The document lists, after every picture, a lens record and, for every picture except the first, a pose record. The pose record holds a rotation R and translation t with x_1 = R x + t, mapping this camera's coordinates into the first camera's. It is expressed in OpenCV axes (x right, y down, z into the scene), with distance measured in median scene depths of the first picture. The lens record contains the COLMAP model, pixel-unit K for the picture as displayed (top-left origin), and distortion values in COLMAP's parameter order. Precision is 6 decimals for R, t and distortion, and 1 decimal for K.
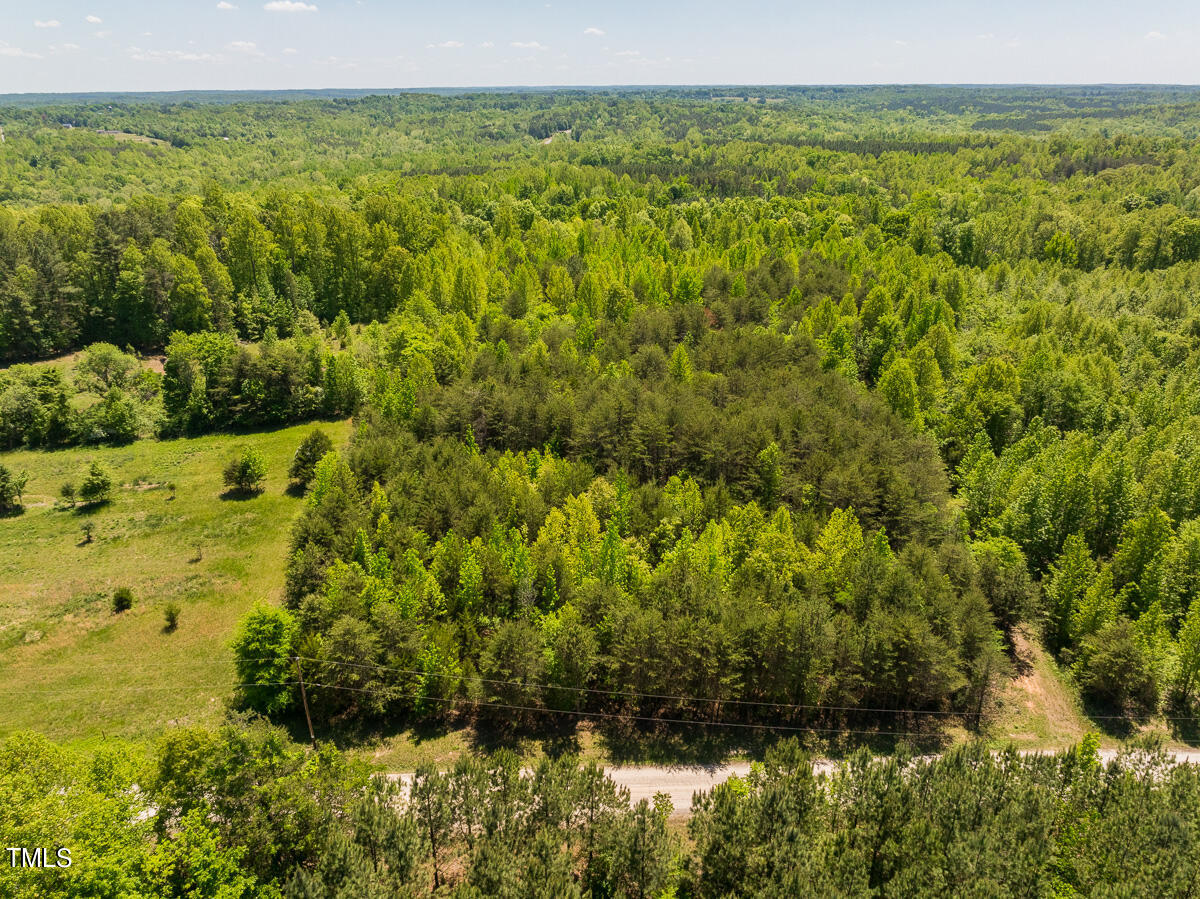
lens RADIAL K [[836.1, 0, 604.0], [0, 836.1, 455.5], [0, 0, 1]] dist [-0.030417, 0.016633]
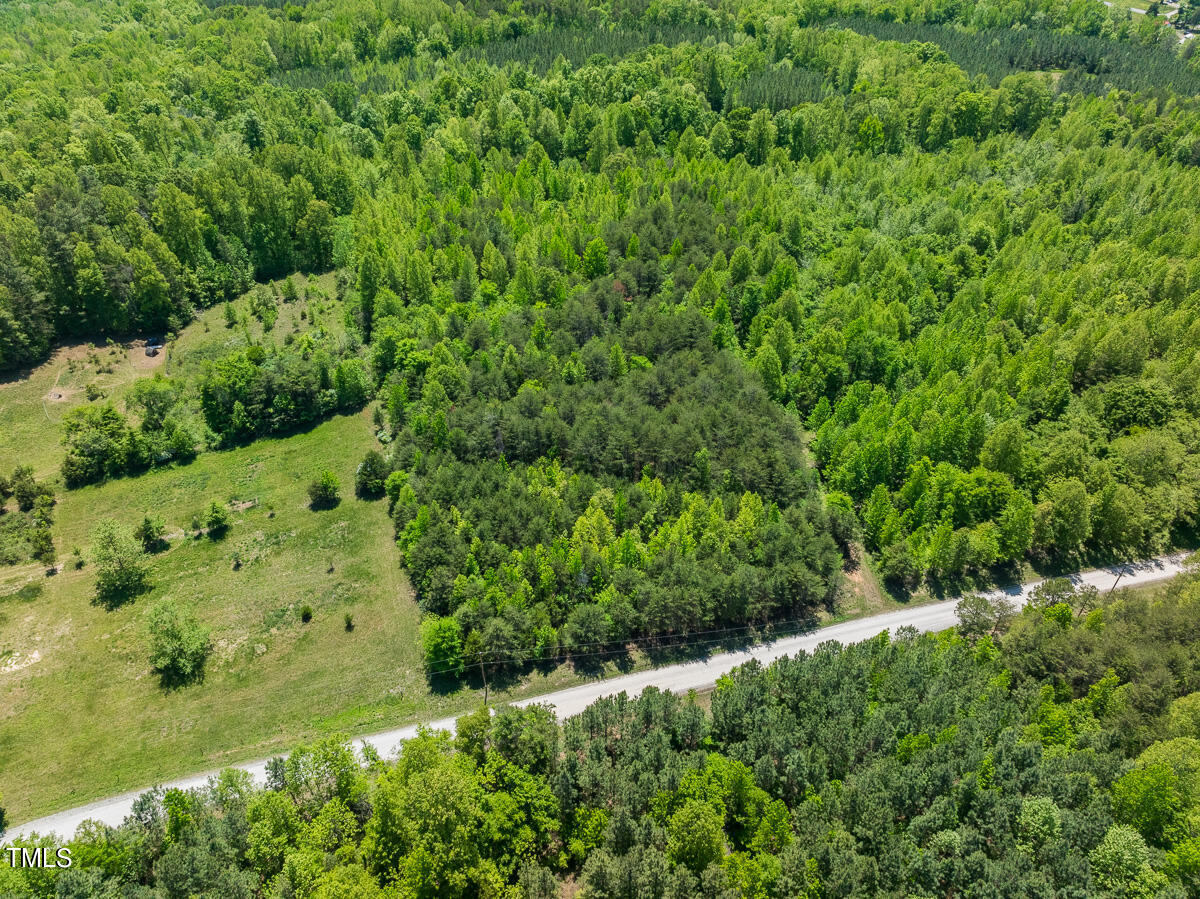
lens RADIAL K [[836.1, 0, 600.6], [0, 836.1, 444.6], [0, 0, 1]] dist [-0.030417, 0.016633]
pose [[0.976041, -0.143859, 0.163242, -0.243692], [0.096508, 0.958635, 0.267780, -0.456784], [-0.195012, -0.245610, 0.949550, -0.463618]]
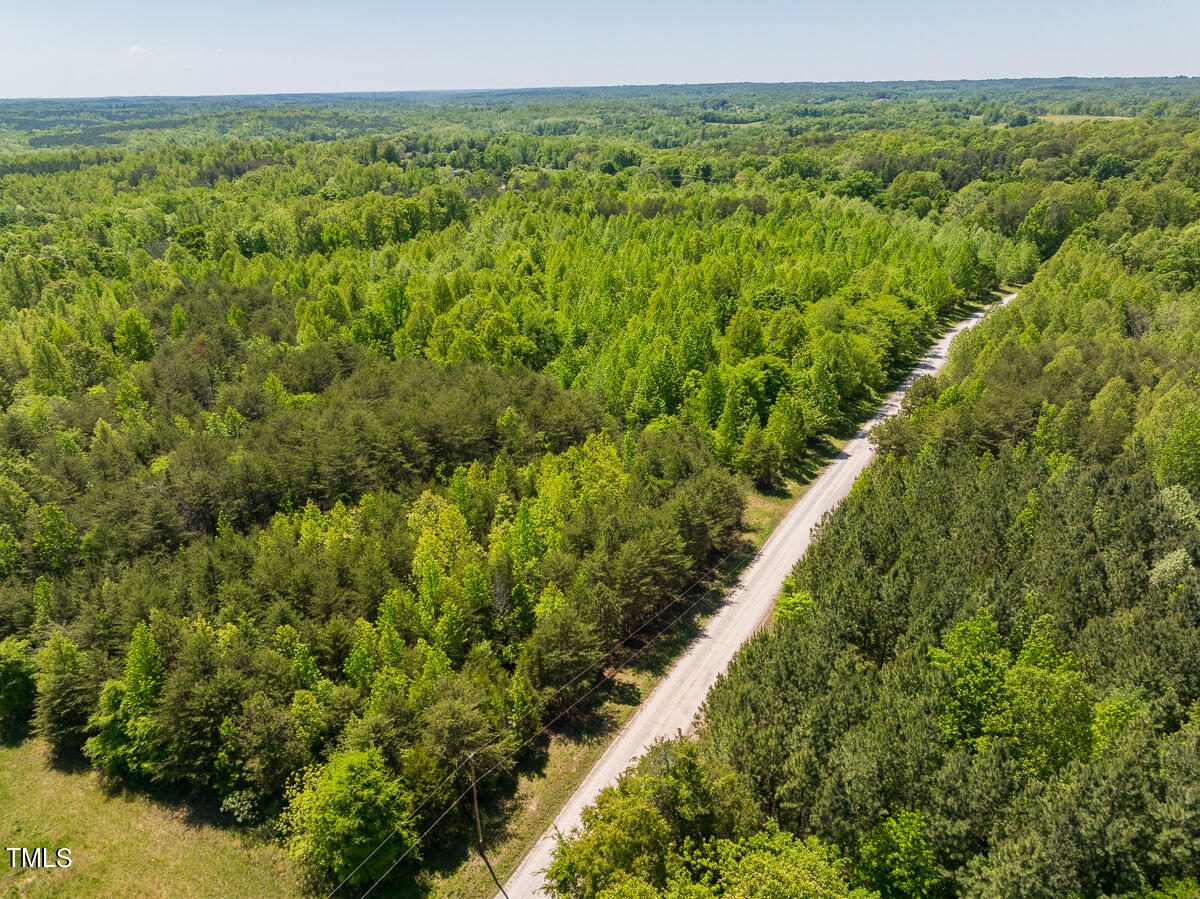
lens RADIAL K [[836.1, 0, 599.9], [0, 836.1, 446.5], [0, 0, 1]] dist [-0.030417, 0.016633]
pose [[0.533256, -0.335126, 0.776743, -0.611326], [0.352861, 0.922611, 0.155812, -0.096664], [-0.768848, 0.190995, 0.610240, 0.224608]]
